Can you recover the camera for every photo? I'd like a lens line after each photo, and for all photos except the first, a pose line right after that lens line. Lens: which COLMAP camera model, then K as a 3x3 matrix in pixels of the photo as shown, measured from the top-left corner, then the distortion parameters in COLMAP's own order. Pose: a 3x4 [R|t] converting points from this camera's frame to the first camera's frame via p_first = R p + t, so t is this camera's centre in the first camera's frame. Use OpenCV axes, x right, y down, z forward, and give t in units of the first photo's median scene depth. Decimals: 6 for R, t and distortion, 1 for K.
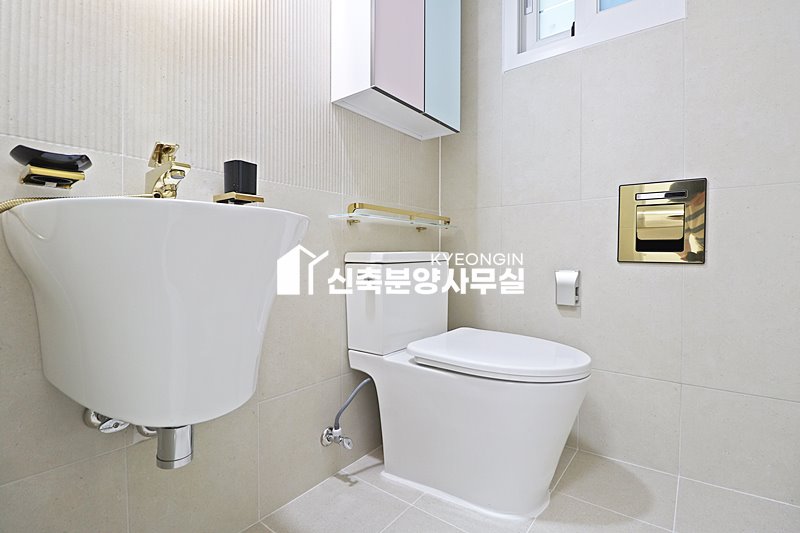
lens RADIAL K [[370.6, 0, 401.1], [0, 370.6, 264.6], [0, 0, 1]] dist [-0.005836, -0.009578]
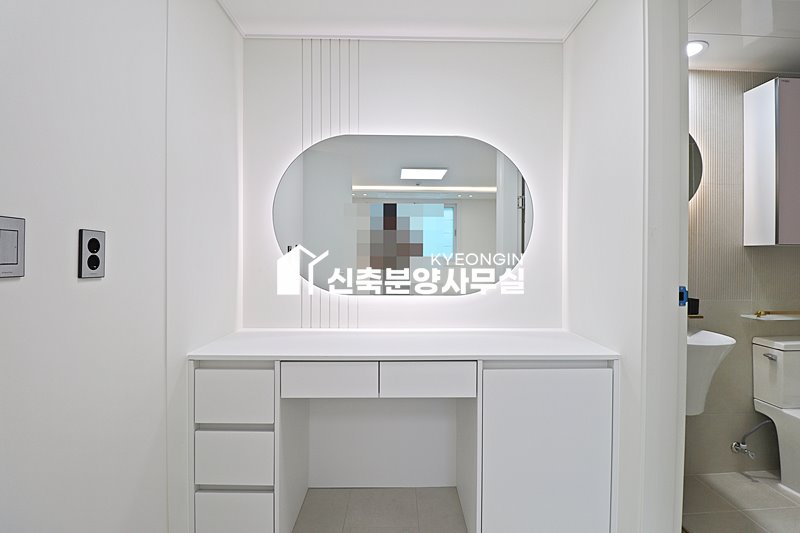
lens RADIAL K [[370.6, 0, 401.6], [0, 370.6, 265.9], [0, 0, 1]] dist [-0.005836, -0.009578]
pose [[0.646487, 0.009082, -0.762871, 0.069797], [-0.020727, 0.999769, -0.005663, -0.307794], [0.762643, 0.019473, 0.646526, -1.208015]]
